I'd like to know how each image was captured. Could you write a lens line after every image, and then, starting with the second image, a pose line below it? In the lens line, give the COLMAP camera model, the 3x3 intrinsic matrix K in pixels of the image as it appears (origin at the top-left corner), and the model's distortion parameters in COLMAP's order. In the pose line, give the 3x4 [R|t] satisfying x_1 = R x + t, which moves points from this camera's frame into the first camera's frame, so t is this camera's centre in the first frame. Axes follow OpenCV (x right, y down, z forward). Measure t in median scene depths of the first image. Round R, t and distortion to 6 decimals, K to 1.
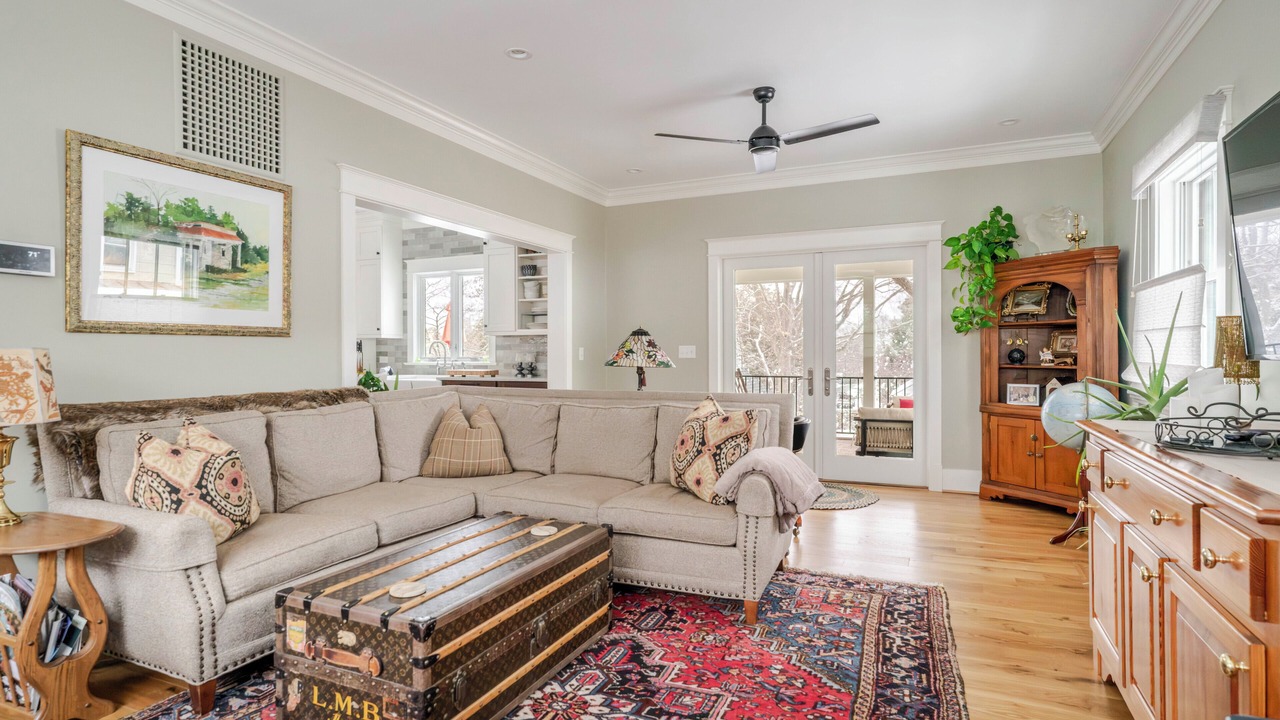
lens RADIAL K [[672.9, 0, 646.7], [0, 672.9, 358.1], [0, 0, 1]] dist [-0.003443, 0.001680]
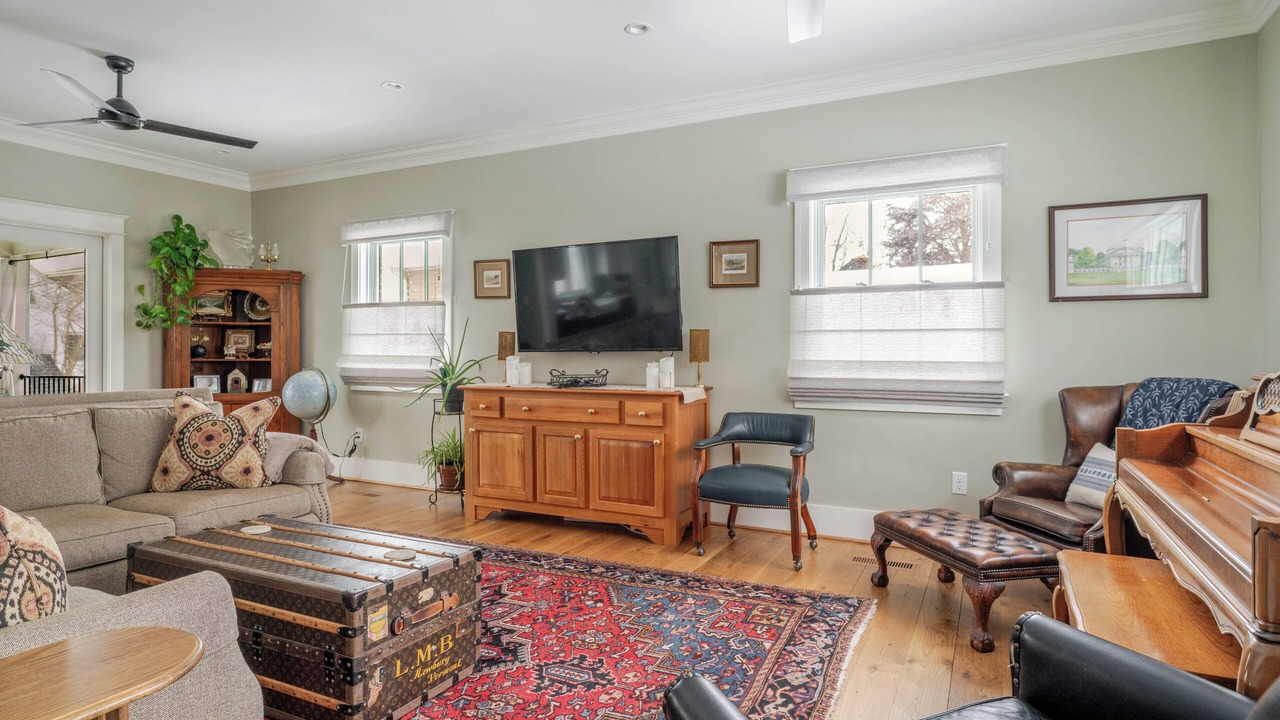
lens RADIAL K [[672.9, 0, 626.0], [0, 672.9, 342.8], [0, 0, 1]] dist [-0.003443, 0.001680]
pose [[0.073080, 0.013132, 0.997240, -0.763822], [0.004388, 0.999899, -0.013489, 0.002011], [-0.997316, 0.005361, 0.073015, 0.279898]]
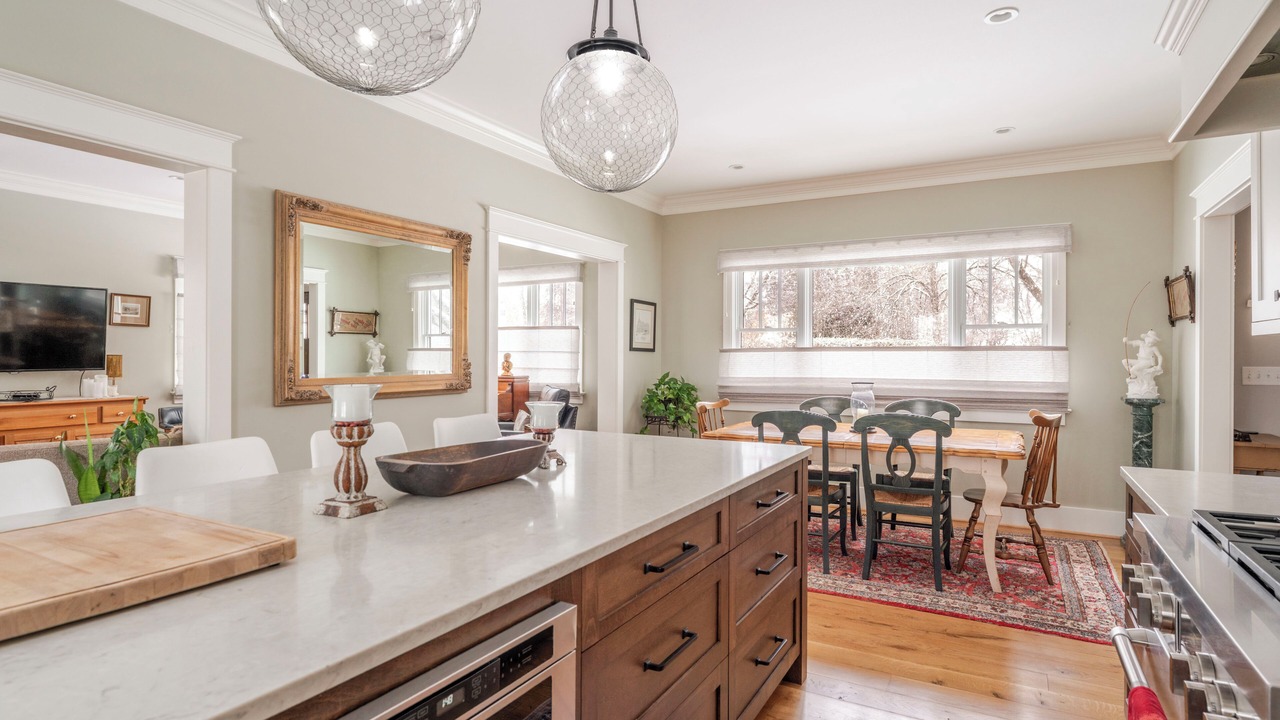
lens RADIAL K [[672.9, 0, 633.9], [0, 672.9, 358.7], [0, 0, 1]] dist [-0.003443, 0.001680]
pose [[-0.995500, -0.001271, 0.094751, -1.015411], [-0.000464, 0.999963, 0.008547, -0.039061], [-0.094759, 0.008464, -0.995464, 1.724457]]
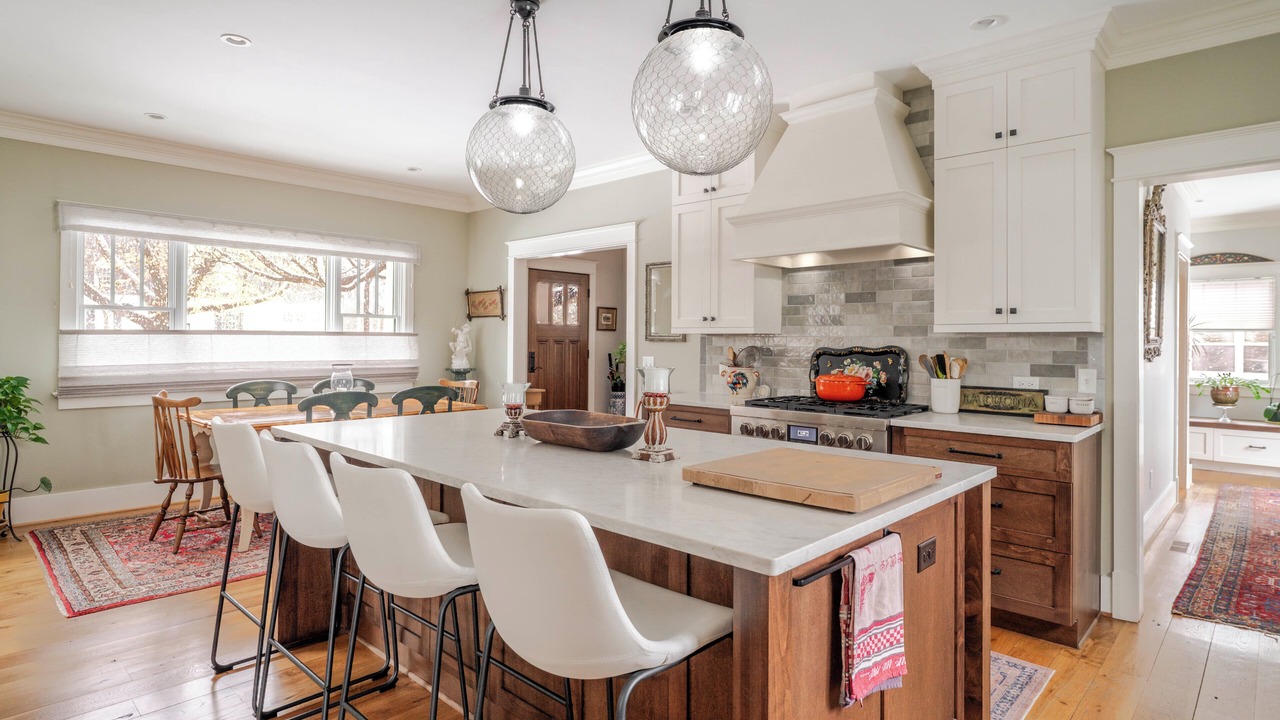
lens RADIAL K [[672.9, 0, 642.4], [0, 672.9, 345.0], [0, 0, 1]] dist [-0.003443, 0.001680]
pose [[-0.331428, 0.004967, -0.943467, -0.290350], [-0.011692, 0.999888, 0.009371, -0.044102], [0.943408, 0.014137, -0.331333, 1.519484]]
